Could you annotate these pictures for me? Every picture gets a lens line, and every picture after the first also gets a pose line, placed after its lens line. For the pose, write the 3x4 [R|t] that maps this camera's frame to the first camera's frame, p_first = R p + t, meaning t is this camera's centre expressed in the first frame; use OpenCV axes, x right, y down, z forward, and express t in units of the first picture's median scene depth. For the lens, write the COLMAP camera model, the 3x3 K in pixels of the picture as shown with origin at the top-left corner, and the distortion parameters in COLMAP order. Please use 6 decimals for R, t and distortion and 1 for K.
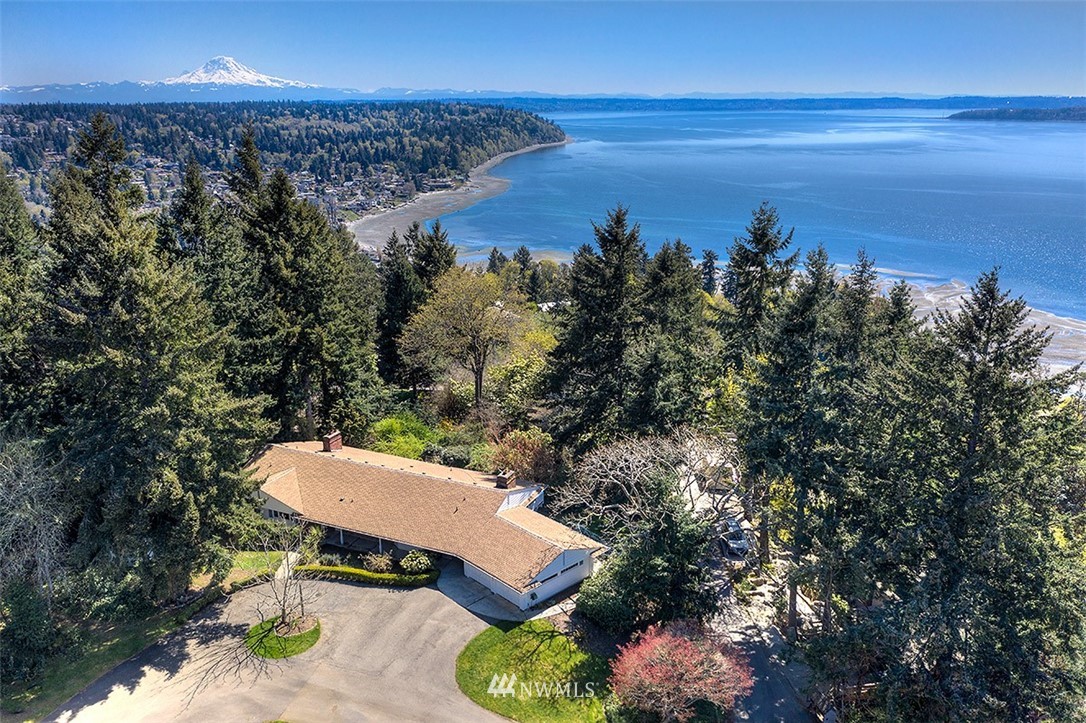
lens RADIAL K [[854.0, 0, 548.4], [0, 854.0, 365.6], [0, 0, 1]] dist [-0.022623, 0.013776]
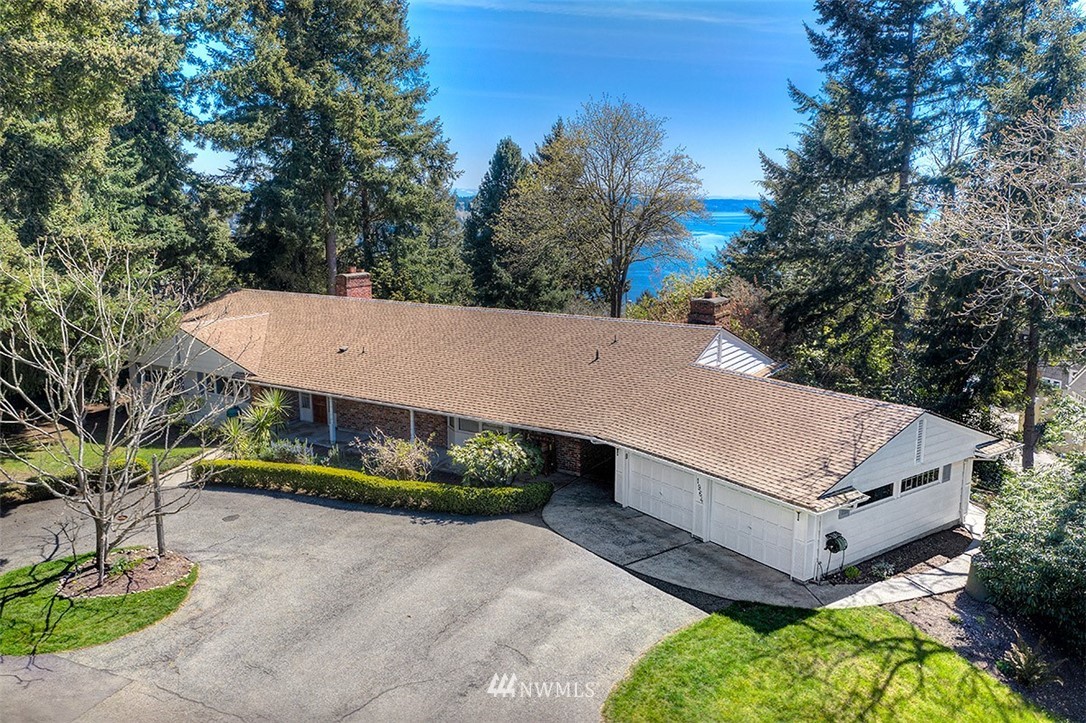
lens RADIAL K [[854.0, 0, 543.1], [0, 854.0, 365.8], [0, 0, 1]] dist [-0.022623, 0.013776]
pose [[0.990456, 0.029492, -0.134636, -0.073980], [-0.044467, 0.992979, -0.109611, 0.209856], [0.130458, 0.114552, 0.984814, 0.563490]]
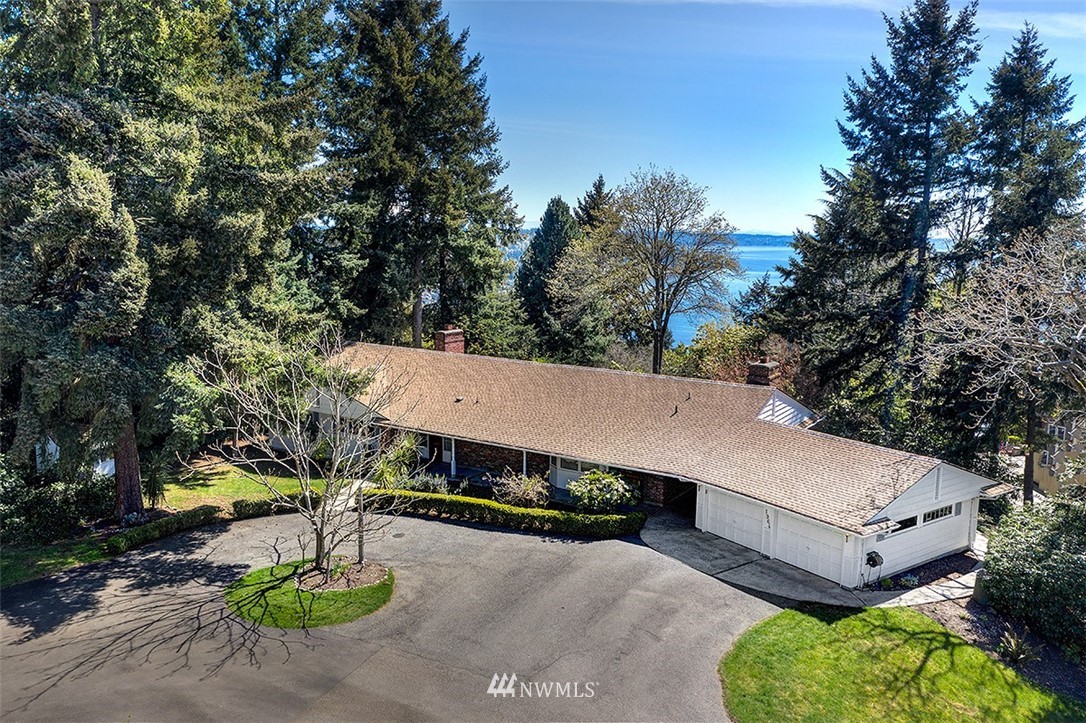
lens RADIAL K [[854.0, 0, 544.0], [0, 854.0, 367.0], [0, 0, 1]] dist [-0.022623, 0.013776]
pose [[0.988213, 0.039024, -0.148027, -0.106005], [-0.060460, 0.987845, -0.143203, 0.211335], [0.140639, 0.150464, 0.978561, 0.459931]]
